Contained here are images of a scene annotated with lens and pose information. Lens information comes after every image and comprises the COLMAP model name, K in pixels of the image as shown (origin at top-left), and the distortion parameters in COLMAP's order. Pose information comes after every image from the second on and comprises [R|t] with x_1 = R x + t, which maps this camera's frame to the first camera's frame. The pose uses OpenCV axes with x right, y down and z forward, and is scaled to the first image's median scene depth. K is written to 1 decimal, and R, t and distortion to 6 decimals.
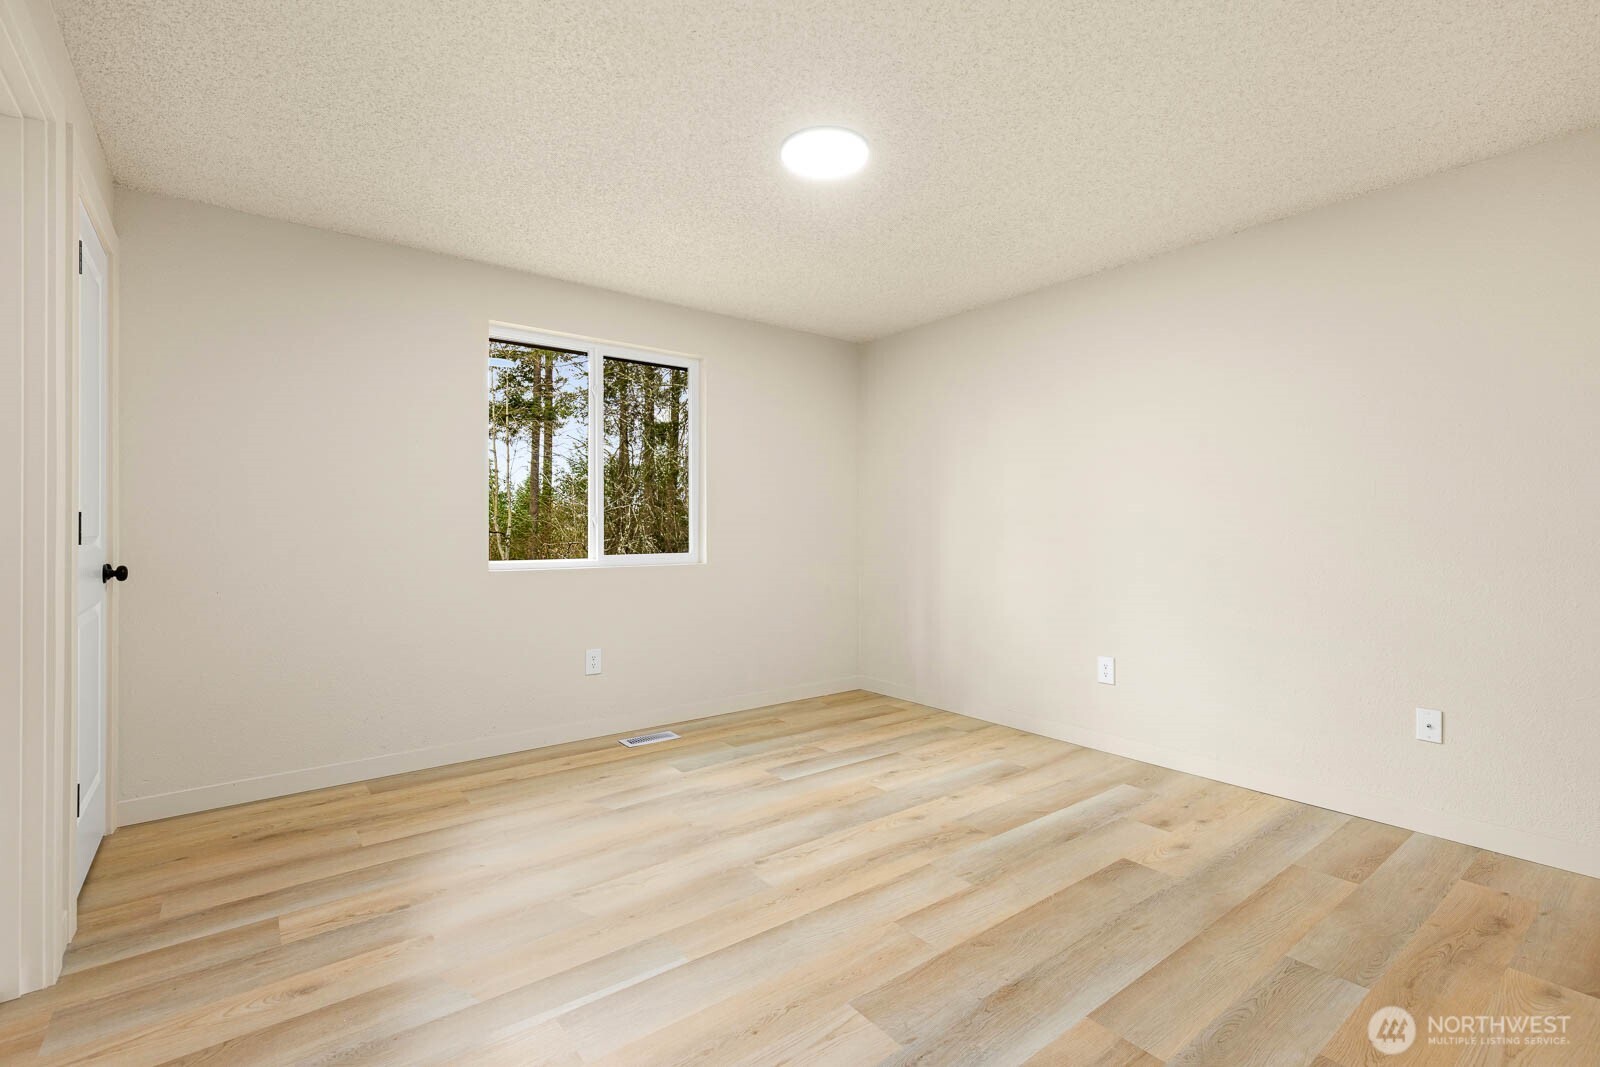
lens RADIAL K [[727.2, 0, 803.4], [0, 727.2, 525.6], [0, 0, 1]] dist [0.012081, 0.000450]
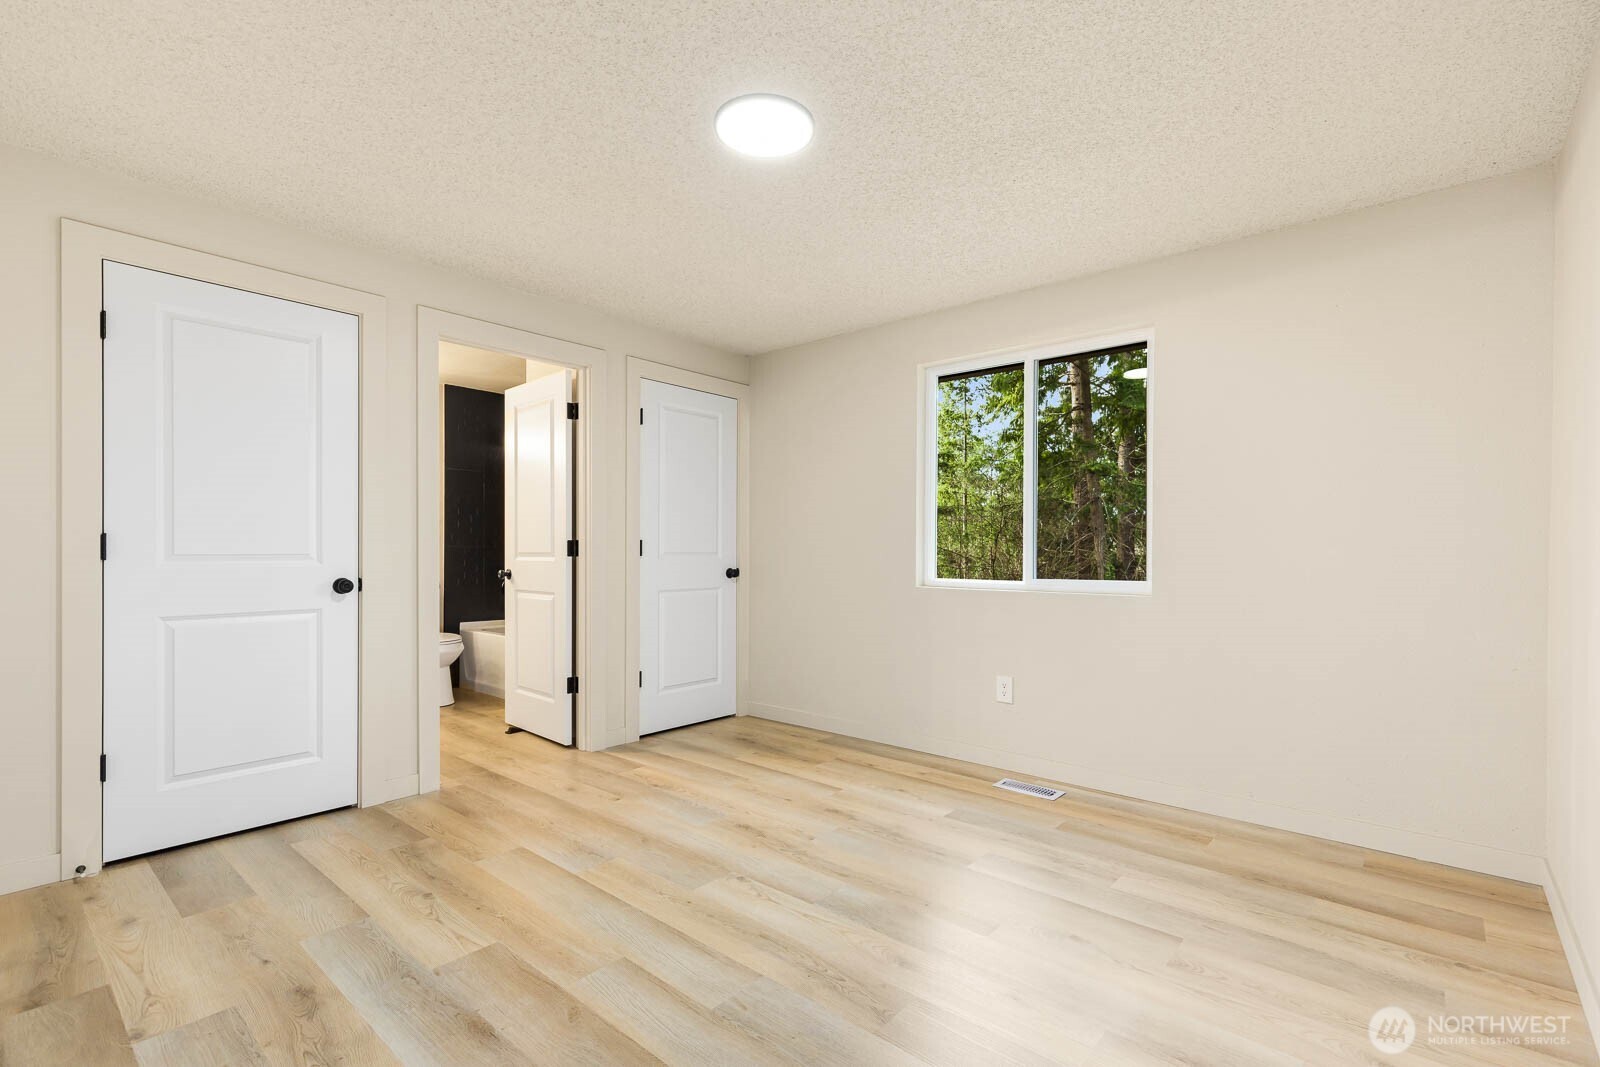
lens RADIAL K [[727.2, 0, 803.9], [0, 727.2, 548.8], [0, 0, 1]] dist [0.012081, 0.000450]
pose [[0.199662, -0.001225, -0.979864, 0.747693], [0.000061, 0.999999, -0.001238, 0.006145], [0.979865, 0.000187, 0.199662, 0.700334]]
